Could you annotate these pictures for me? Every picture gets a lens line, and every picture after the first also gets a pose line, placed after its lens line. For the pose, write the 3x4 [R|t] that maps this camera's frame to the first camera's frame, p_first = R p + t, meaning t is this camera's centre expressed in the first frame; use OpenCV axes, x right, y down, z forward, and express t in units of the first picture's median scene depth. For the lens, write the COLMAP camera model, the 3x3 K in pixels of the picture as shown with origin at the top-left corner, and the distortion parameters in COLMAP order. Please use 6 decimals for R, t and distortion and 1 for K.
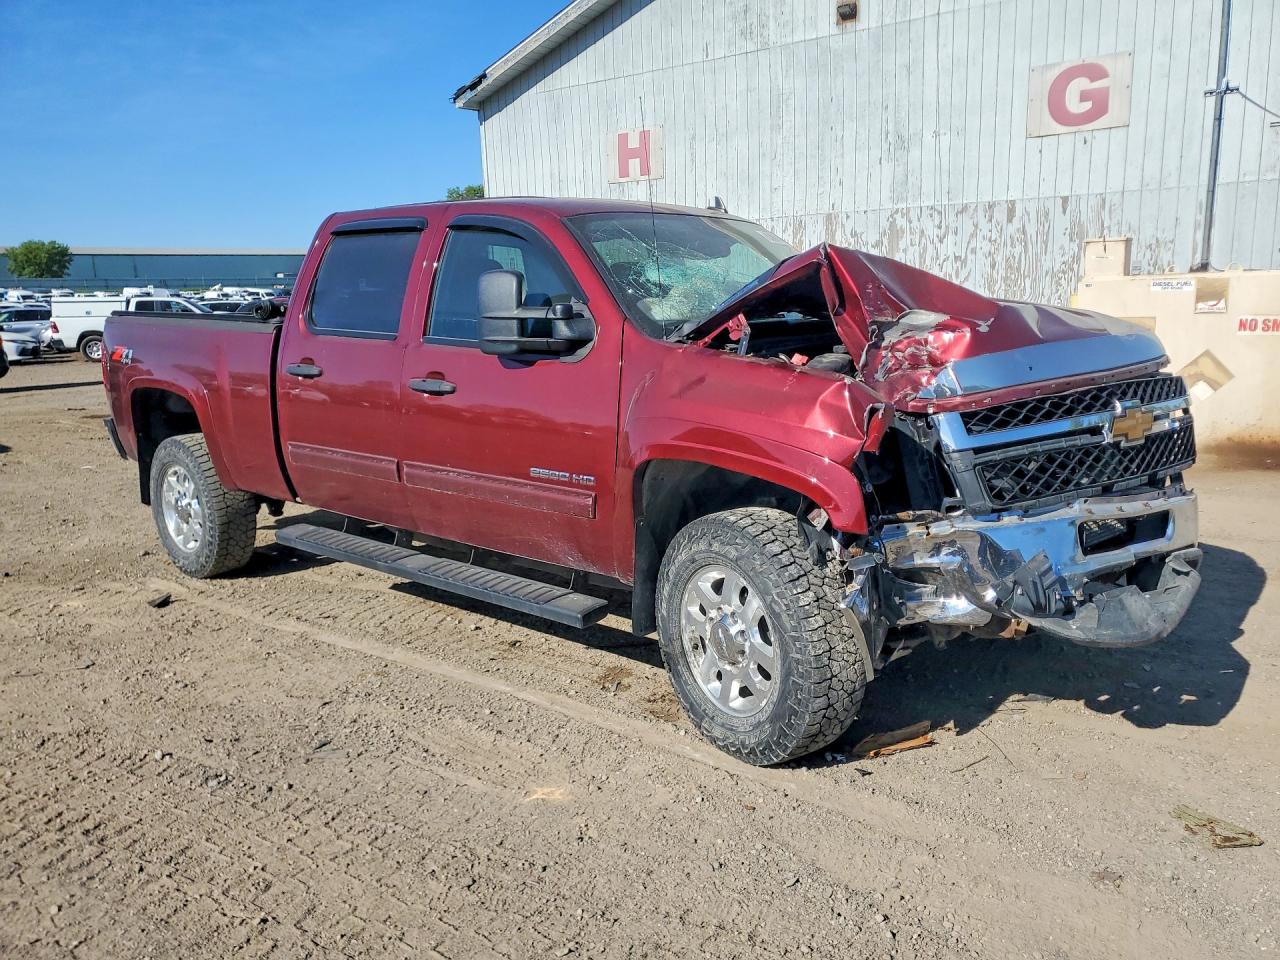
lens RADIAL K [[1038.9, 0, 642.1], [0, 1038.9, 437.6], [0, 0, 1]] dist [0.053334, -0.000523]
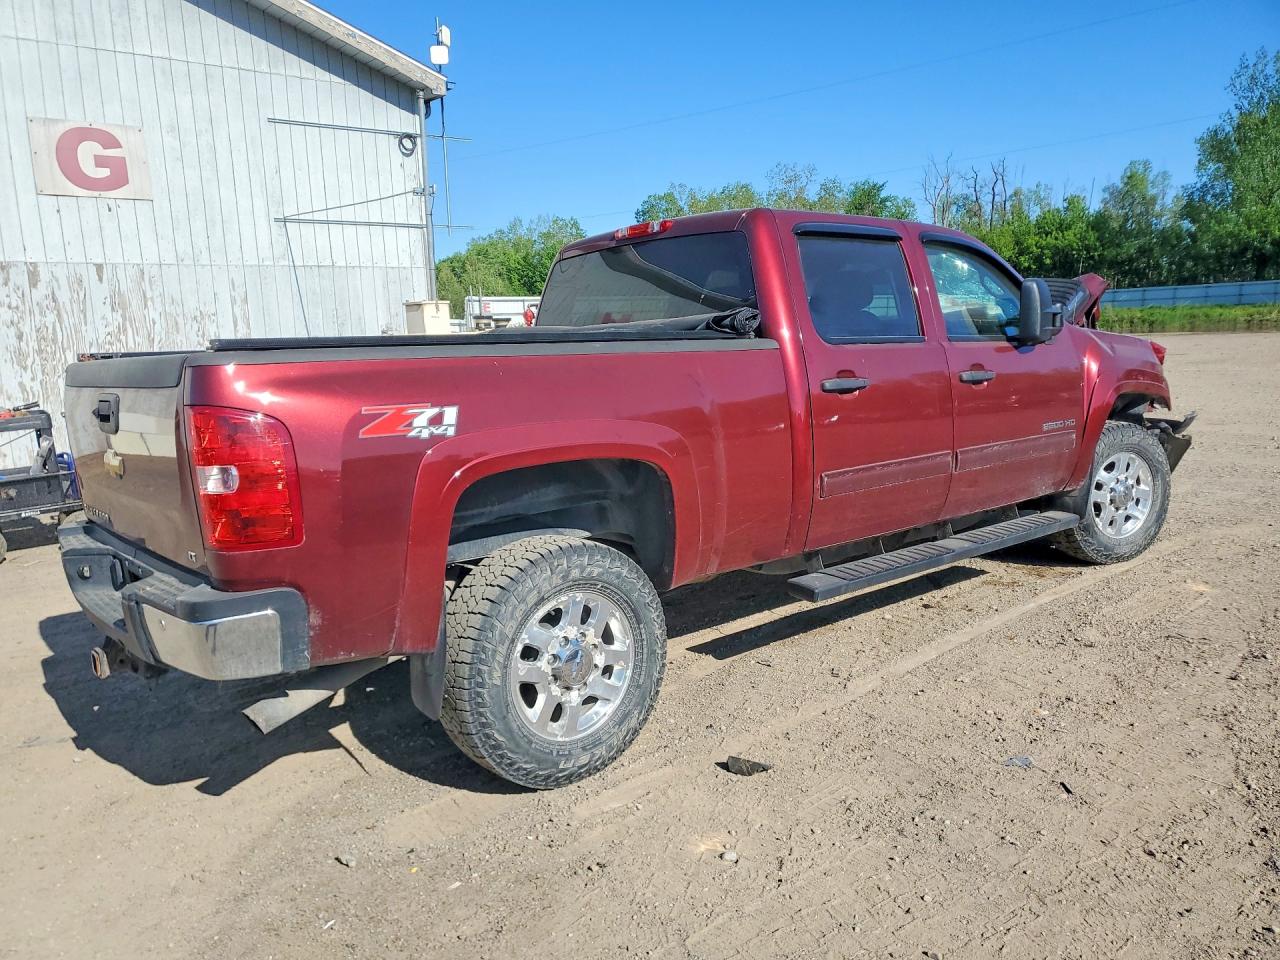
lens RADIAL K [[1002.5, 0, 663.1], [0, 1002.5, 477.7], [0, 0, 1]] dist [0.090820, -0.105319]
pose [[0.135518, -0.123751, 0.983016, -0.460437], [0.184409, 0.977982, 0.097695, -0.038508], [-0.973462, 0.168037, 0.155355, 0.403615]]
